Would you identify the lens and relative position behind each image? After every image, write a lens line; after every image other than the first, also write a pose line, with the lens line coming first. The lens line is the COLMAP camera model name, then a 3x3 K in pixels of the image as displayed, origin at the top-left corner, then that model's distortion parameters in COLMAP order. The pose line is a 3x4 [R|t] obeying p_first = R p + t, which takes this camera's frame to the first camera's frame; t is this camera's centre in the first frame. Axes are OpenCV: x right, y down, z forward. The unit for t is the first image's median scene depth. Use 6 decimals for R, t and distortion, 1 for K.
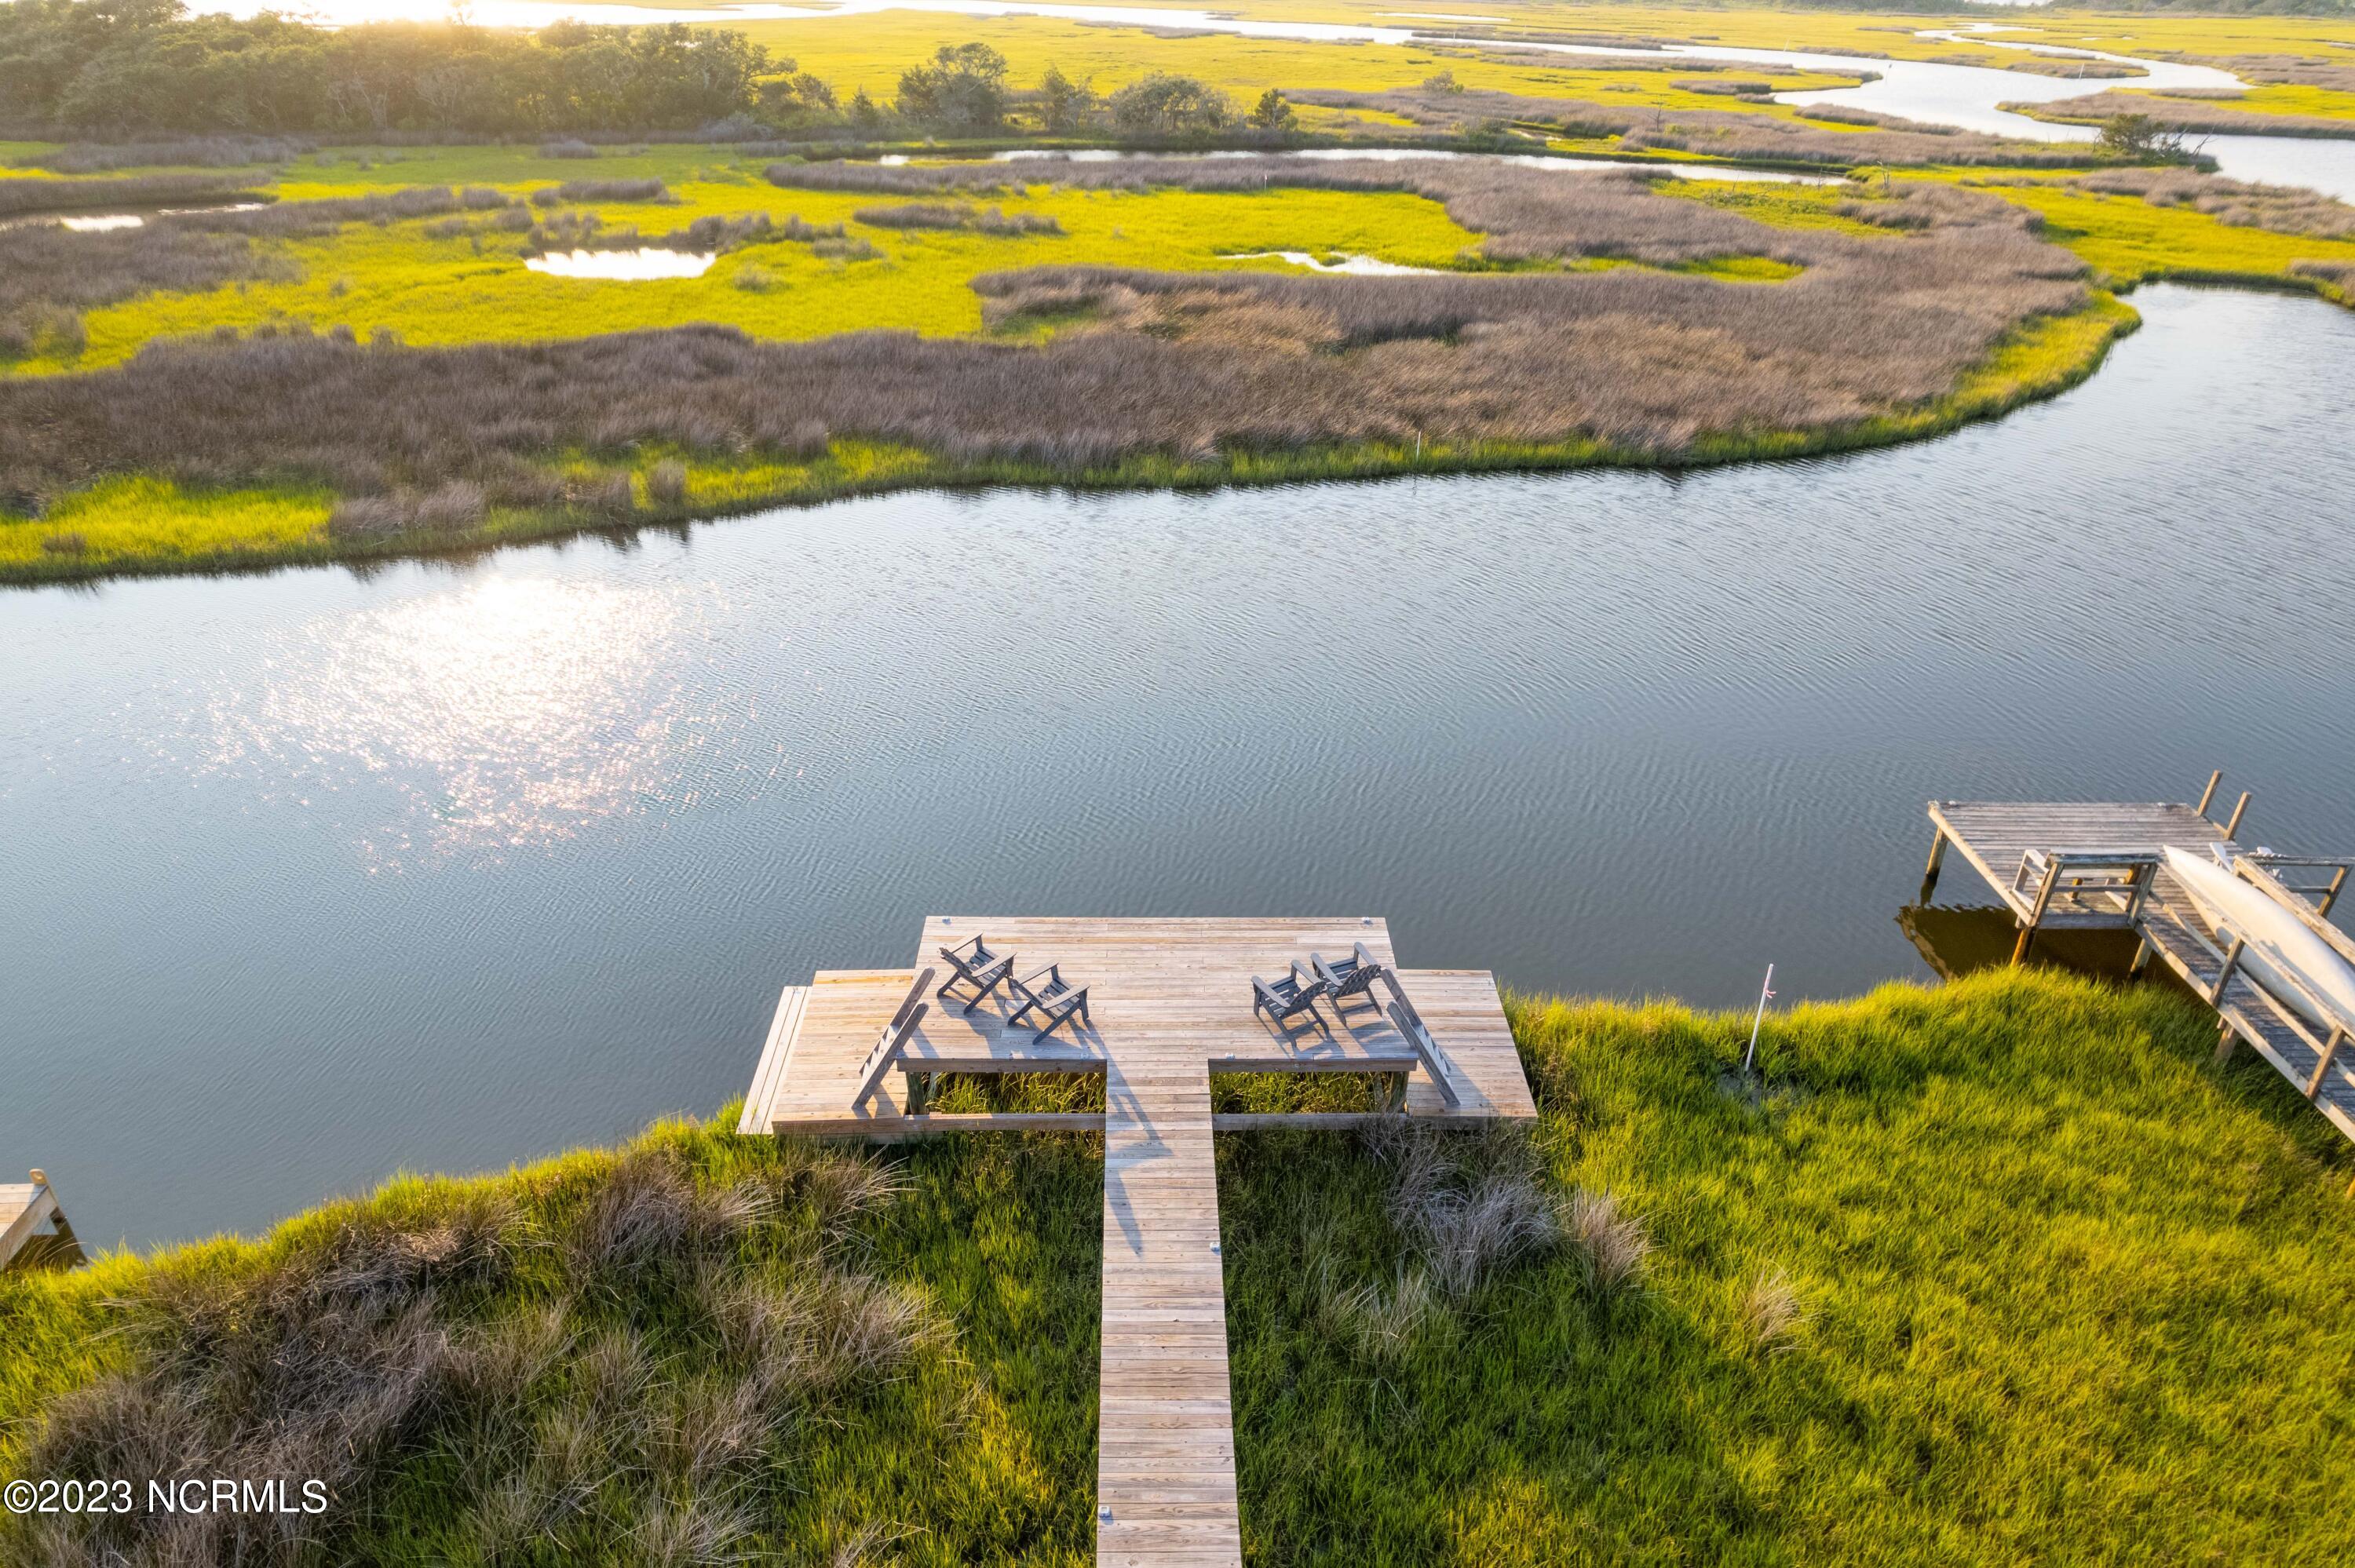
lens RADIAL K [[1489.4, 0, 1177.5], [0, 1489.4, 784.0], [0, 0, 1]] dist [-0.076484, 0.068951]
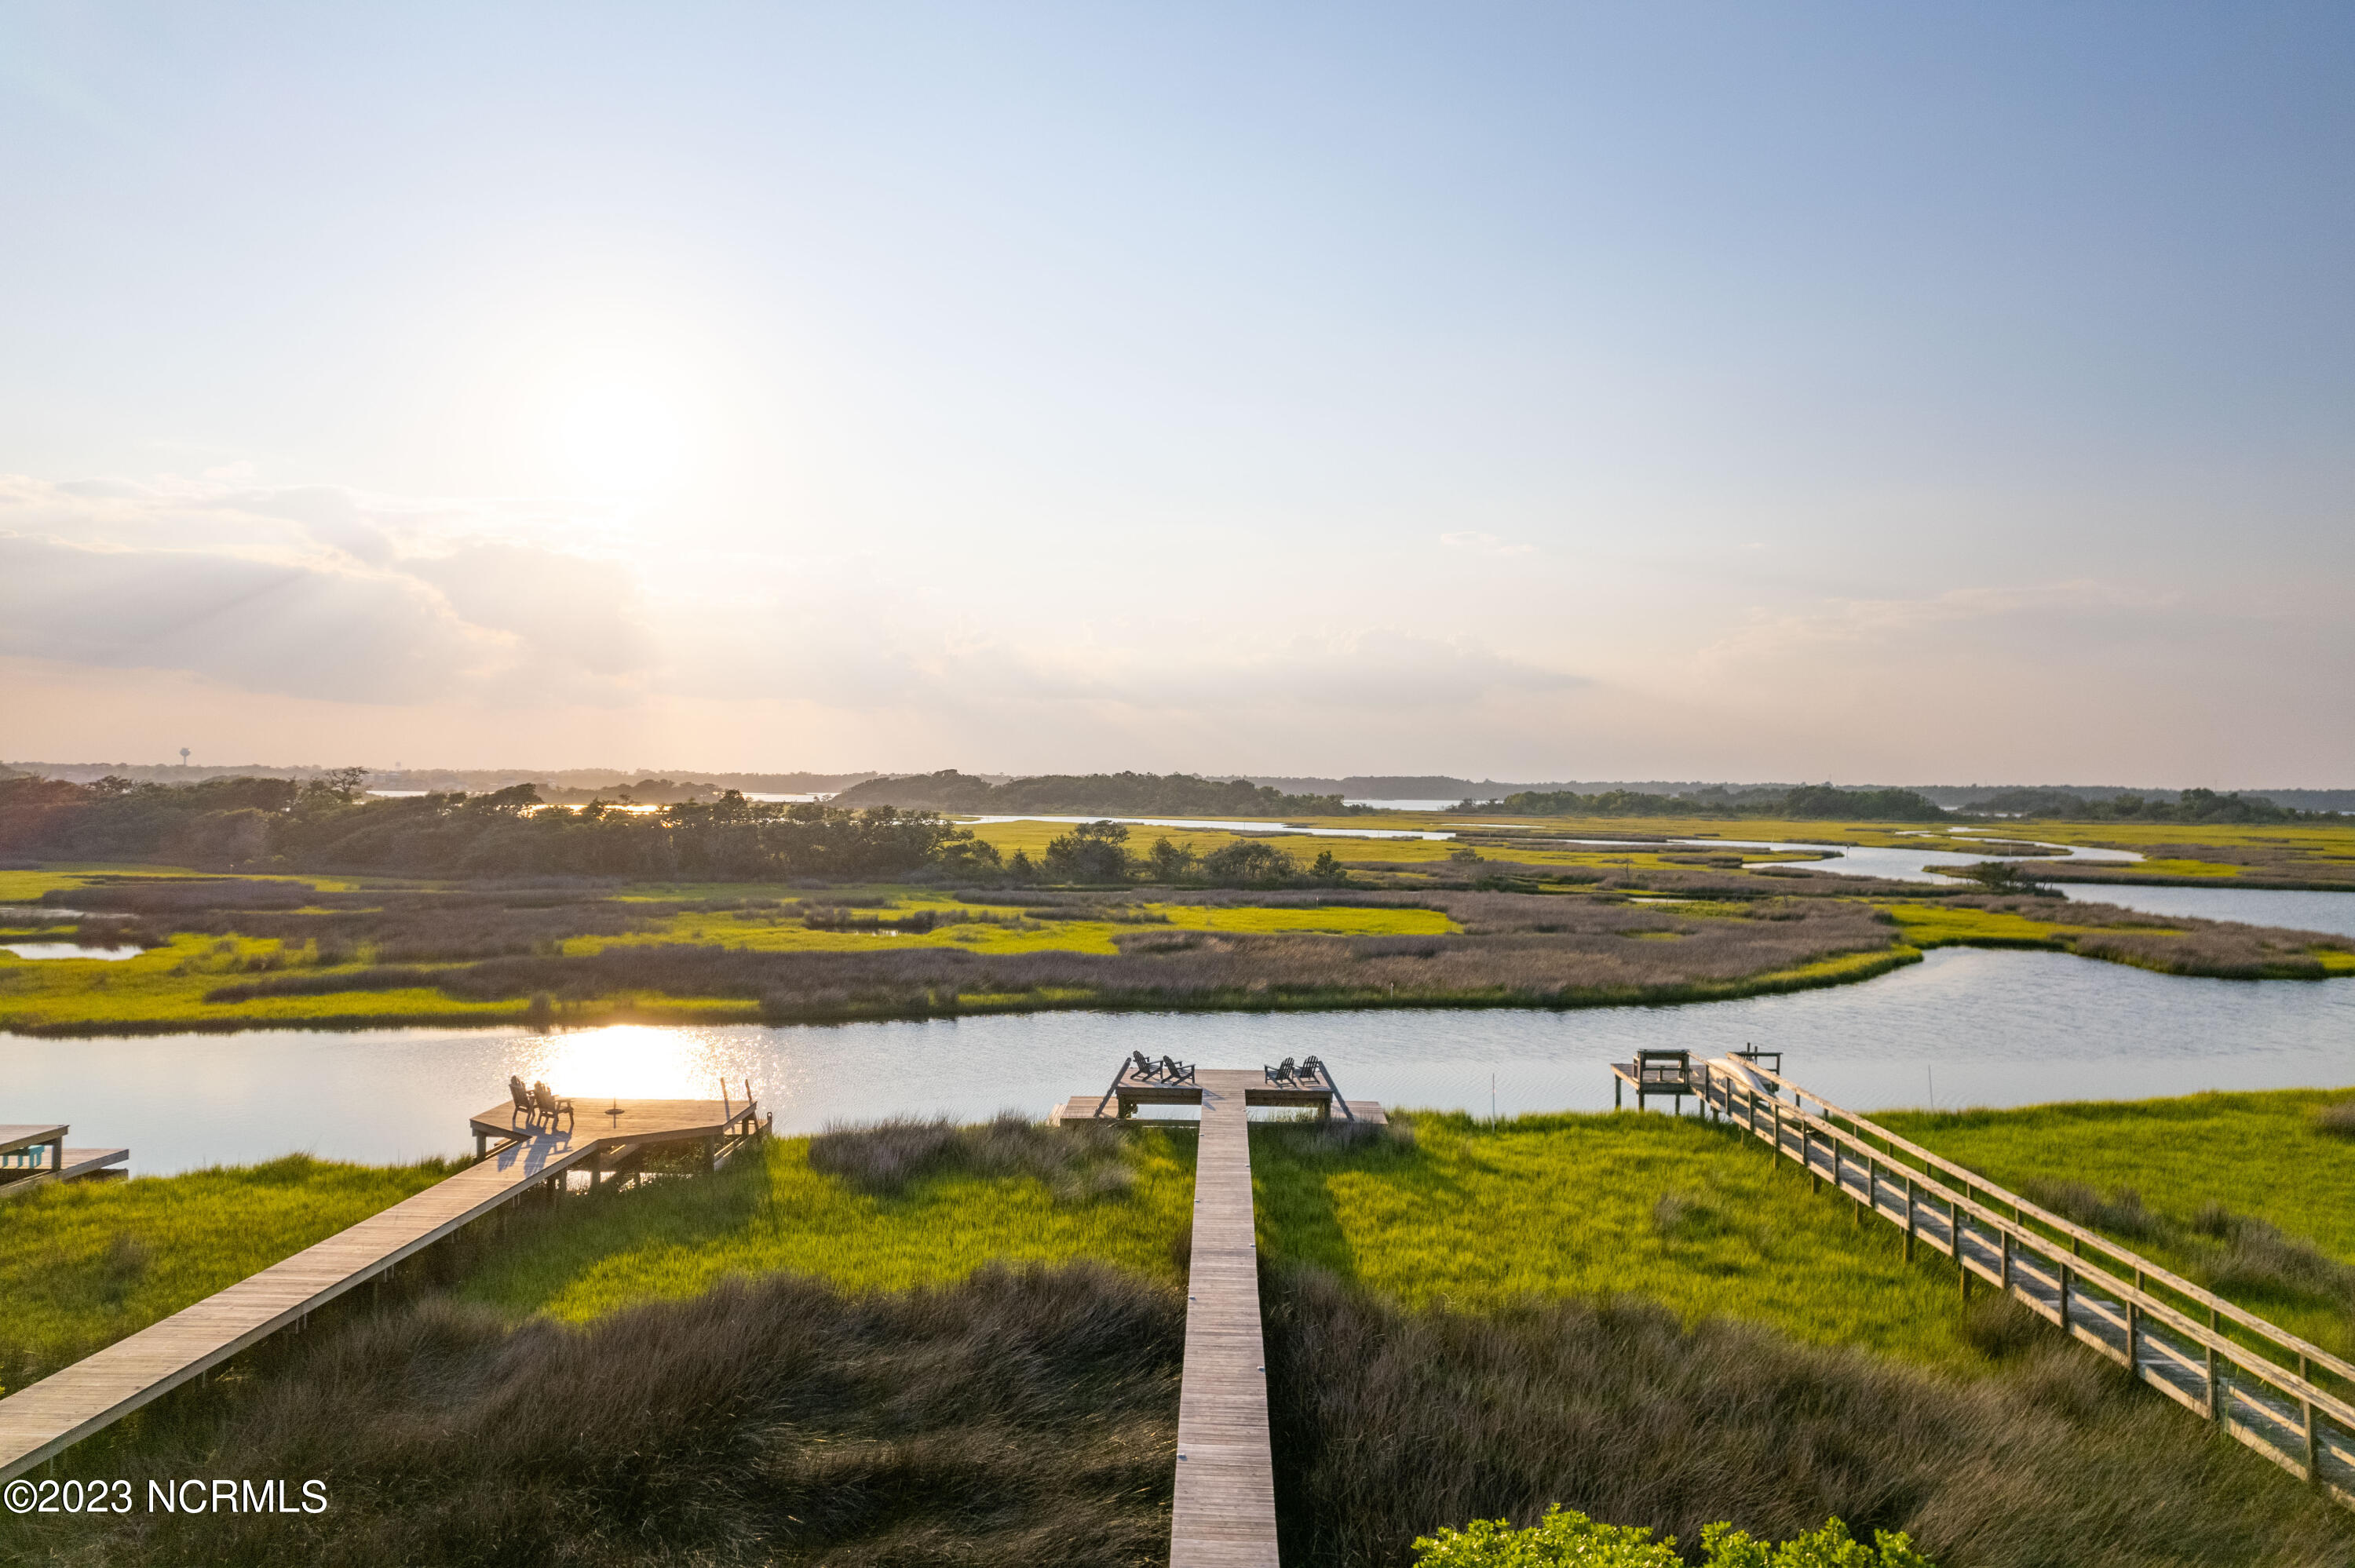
lens RADIAL K [[1489.4, 0, 1177.5], [0, 1489.4, 784.0], [0, 0, 1]] dist [-0.076484, 0.068951]
pose [[0.998308, -0.006616, -0.057763, 0.013268], [-0.022972, 0.867780, -0.496418, 0.234462], [0.053410, 0.496905, 0.866160, -0.327178]]
